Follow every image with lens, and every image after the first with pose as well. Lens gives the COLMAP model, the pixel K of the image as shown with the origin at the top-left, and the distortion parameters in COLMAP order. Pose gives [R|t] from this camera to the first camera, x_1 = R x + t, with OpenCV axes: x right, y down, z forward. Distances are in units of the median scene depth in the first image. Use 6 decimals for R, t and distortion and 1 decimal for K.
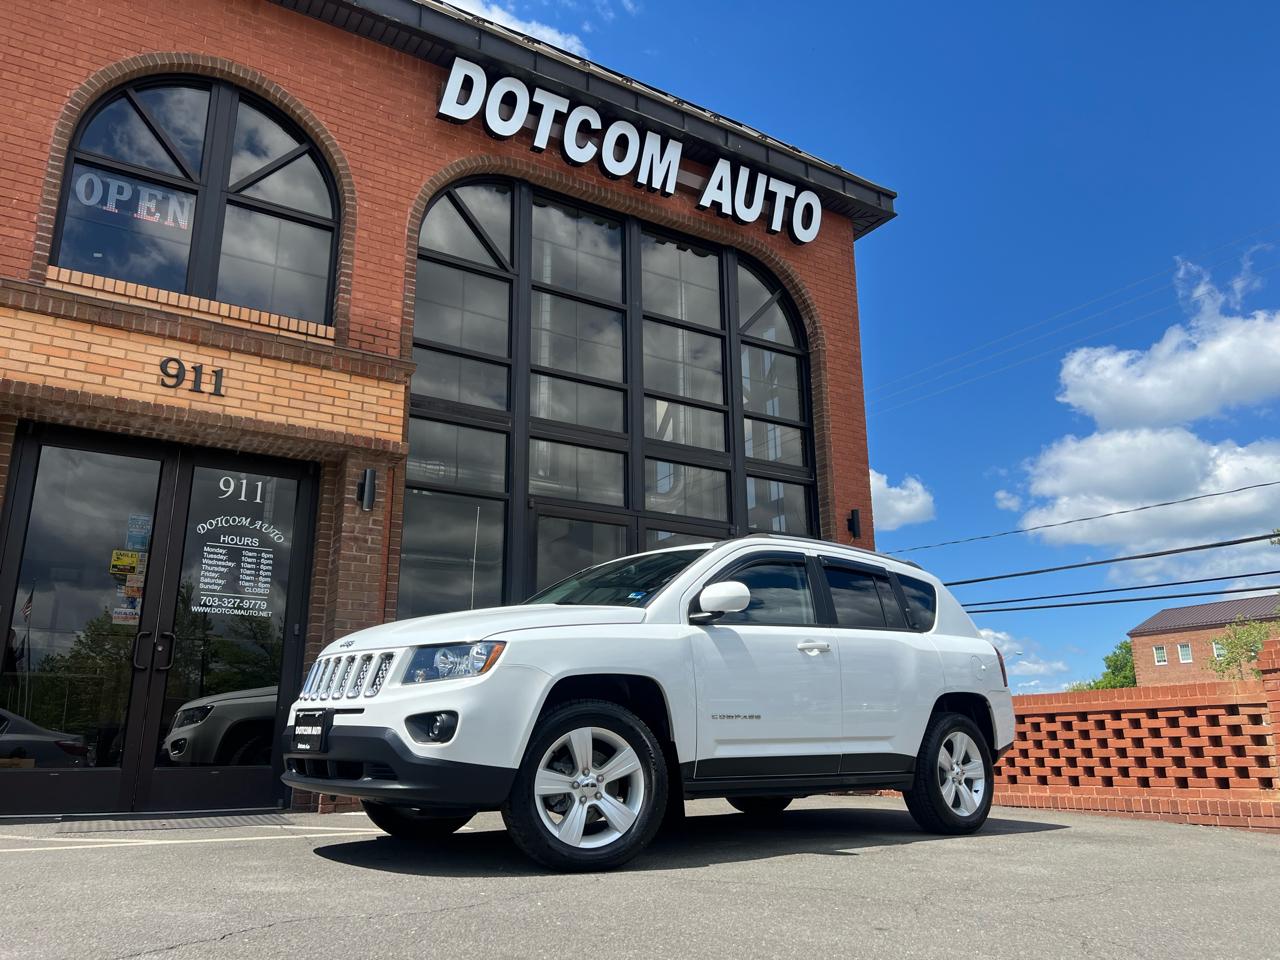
lens RADIAL K [[961.4, 0, 641.3], [0, 961.4, 488.9], [0, 0, 1]] dist [0.046897, -0.051454]
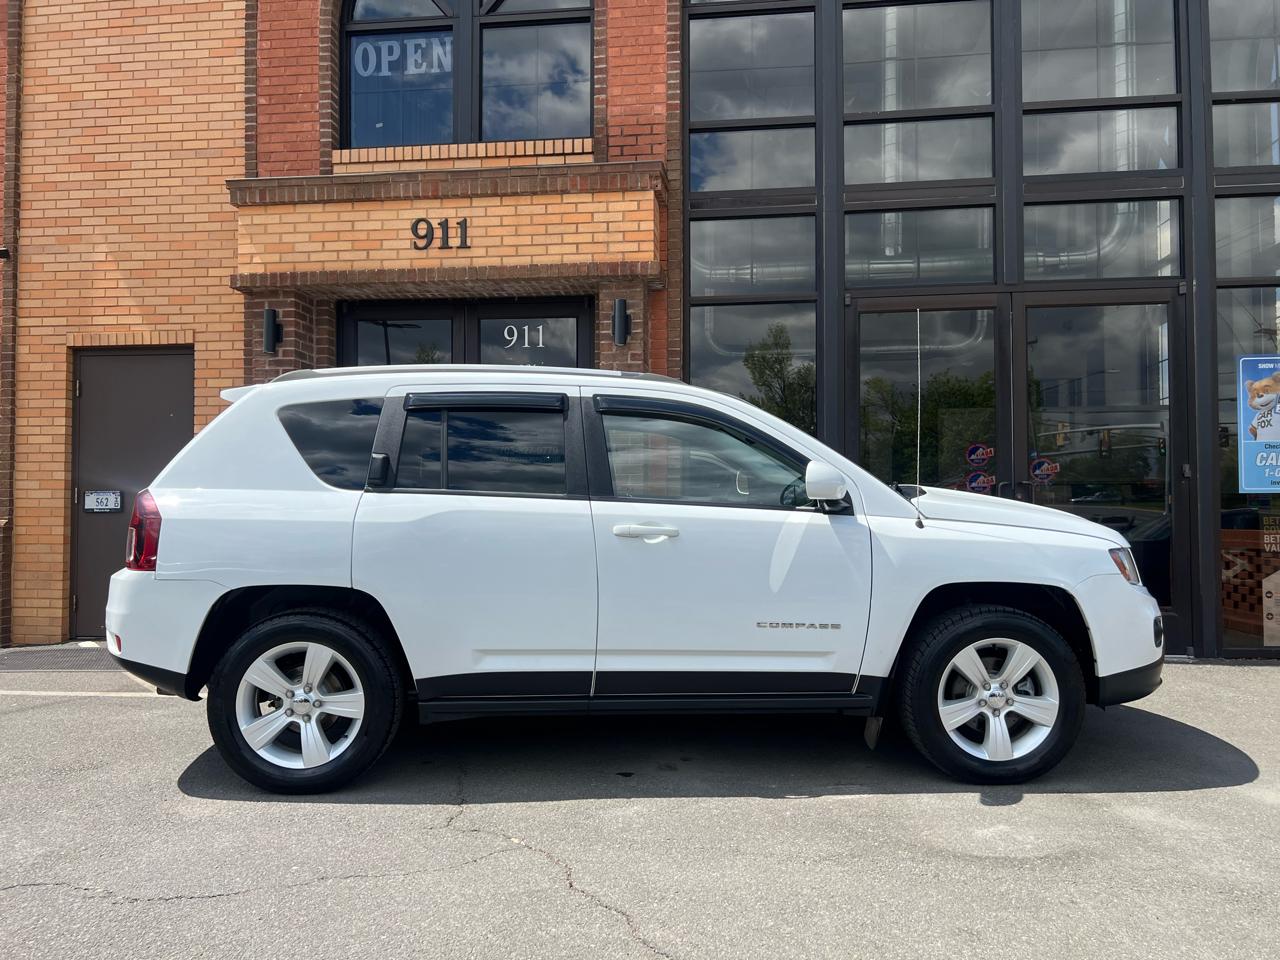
lens RADIAL K [[961.4, 0, 640.8], [0, 961.4, 487.0], [0, 0, 1]] dist [0.046897, -0.051454]
pose [[0.781886, -0.010993, -0.623324, 0.299322], [0.162551, 0.968854, 0.186814, -0.014464], [0.601856, -0.247389, 0.759321, 0.288318]]
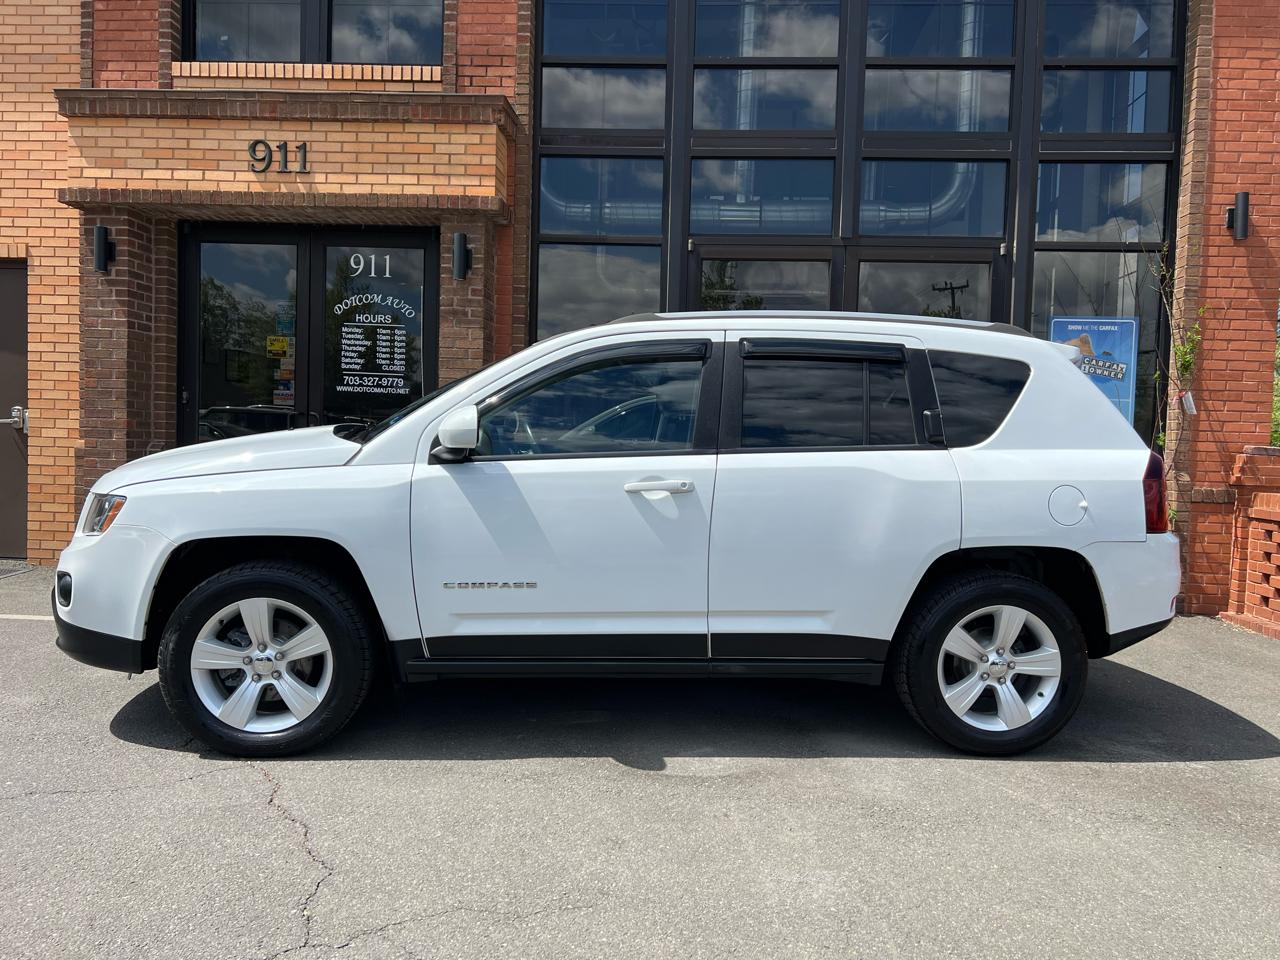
lens RADIAL K [[961.4, 0, 653.7], [0, 961.4, 483.9], [0, 0, 1]] dist [0.046897, -0.051454]
pose [[0.823195, 0.055774, -0.565013, 0.400066], [0.116555, 0.957366, 0.264319, -0.013450], [0.555666, -0.283441, 0.781598, 0.331776]]
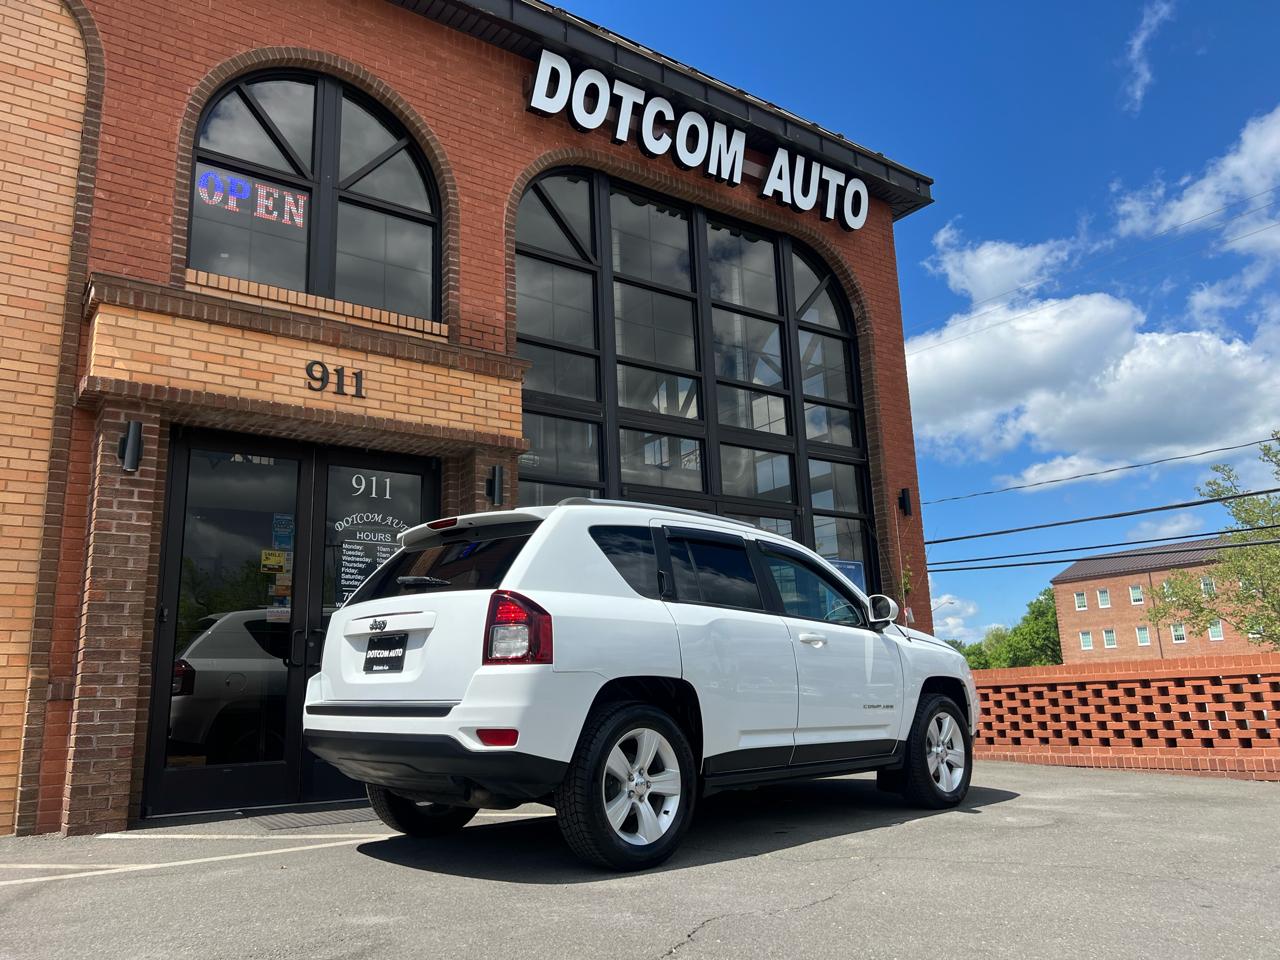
lens RADIAL K [[961.4, 0, 636.5], [0, 961.4, 486.5], [0, 0, 1]] dist [0.046897, -0.051454]
pose [[0.997510, -0.011071, 0.069644, -0.207981], [0.007943, 0.998954, 0.045030, -0.044063], [-0.070070, -0.044365, 0.996555, -0.038664]]
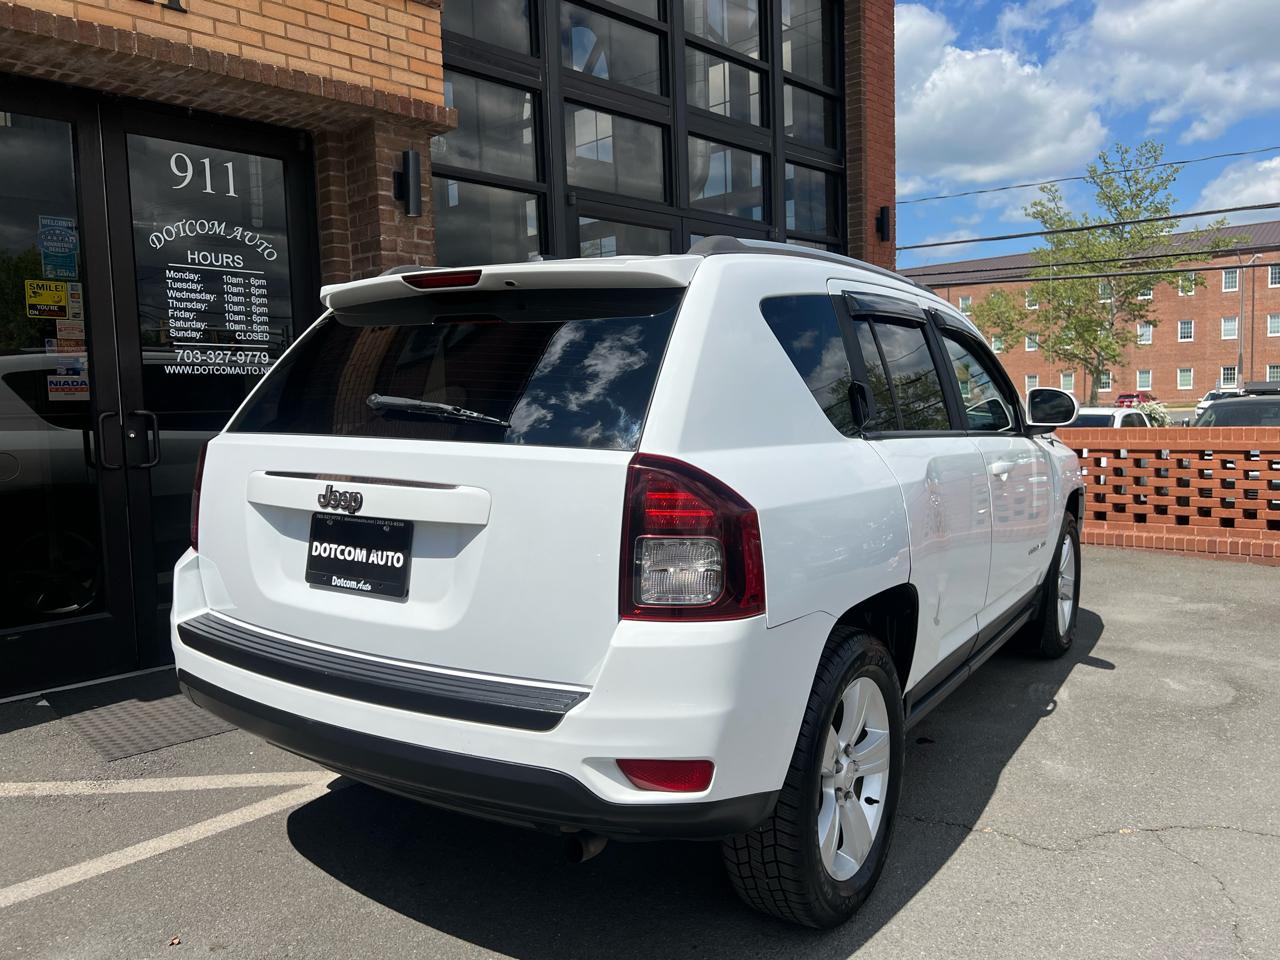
lens RADIAL K [[961.4, 0, 634.3], [0, 961.4, 479.3], [0, 0, 1]] dist [0.046897, -0.051454]
pose [[0.965031, -0.042264, 0.258707, -0.319980], [-0.048448, 0.941158, 0.334475, -0.038154], [-0.257620, -0.335313, 0.906199, 0.294701]]
